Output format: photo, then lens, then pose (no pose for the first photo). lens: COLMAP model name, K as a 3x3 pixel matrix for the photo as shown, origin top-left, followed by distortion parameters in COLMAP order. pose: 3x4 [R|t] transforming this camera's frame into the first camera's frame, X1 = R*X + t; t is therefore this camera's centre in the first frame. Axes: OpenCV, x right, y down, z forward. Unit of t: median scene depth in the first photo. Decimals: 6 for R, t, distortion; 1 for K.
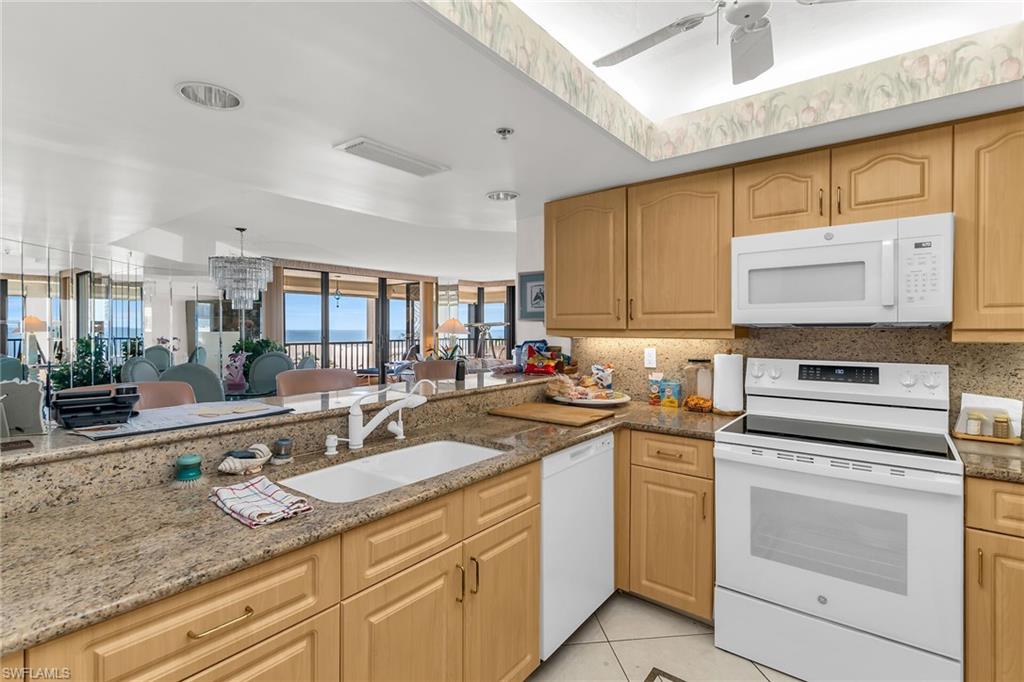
lens RADIAL K [[480.3, 0, 509.5], [0, 480.3, 334.8], [0, 0, 1]] dist [0.005068, -0.001675]
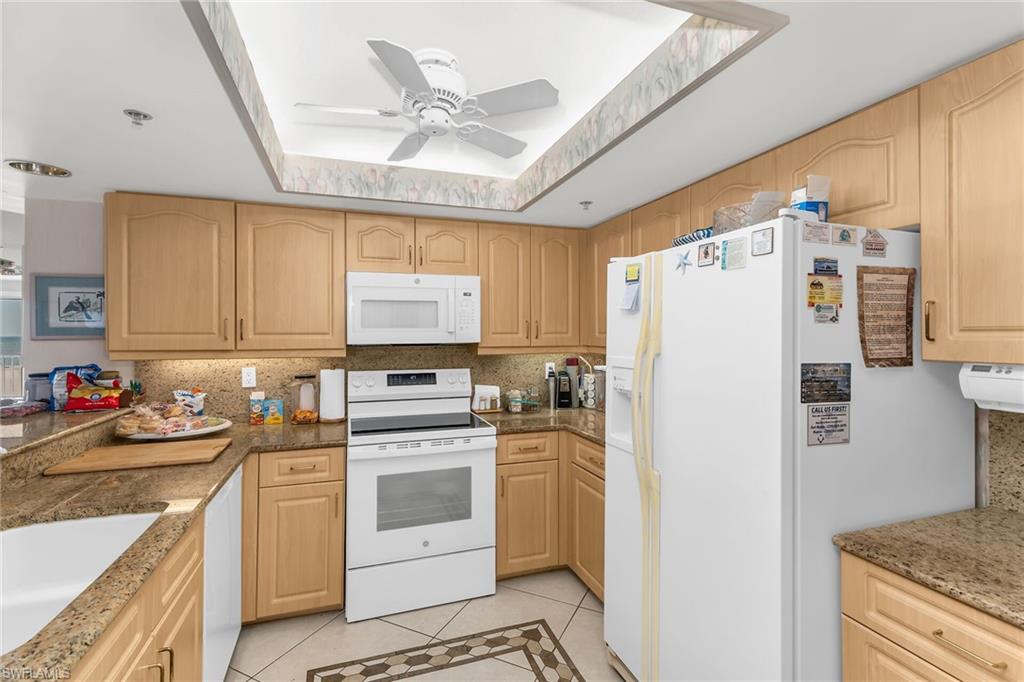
lens RADIAL K [[458.2, 0, 506.0], [0, 458.2, 334.6], [0, 0, 1]] dist [0.002416, 0.000108]
pose [[0.551063, -0.002159, 0.834461, -0.266056], [0.014637, 0.999868, -0.007079, -0.033569], [-0.834335, 0.016115, 0.551022, 0.054843]]
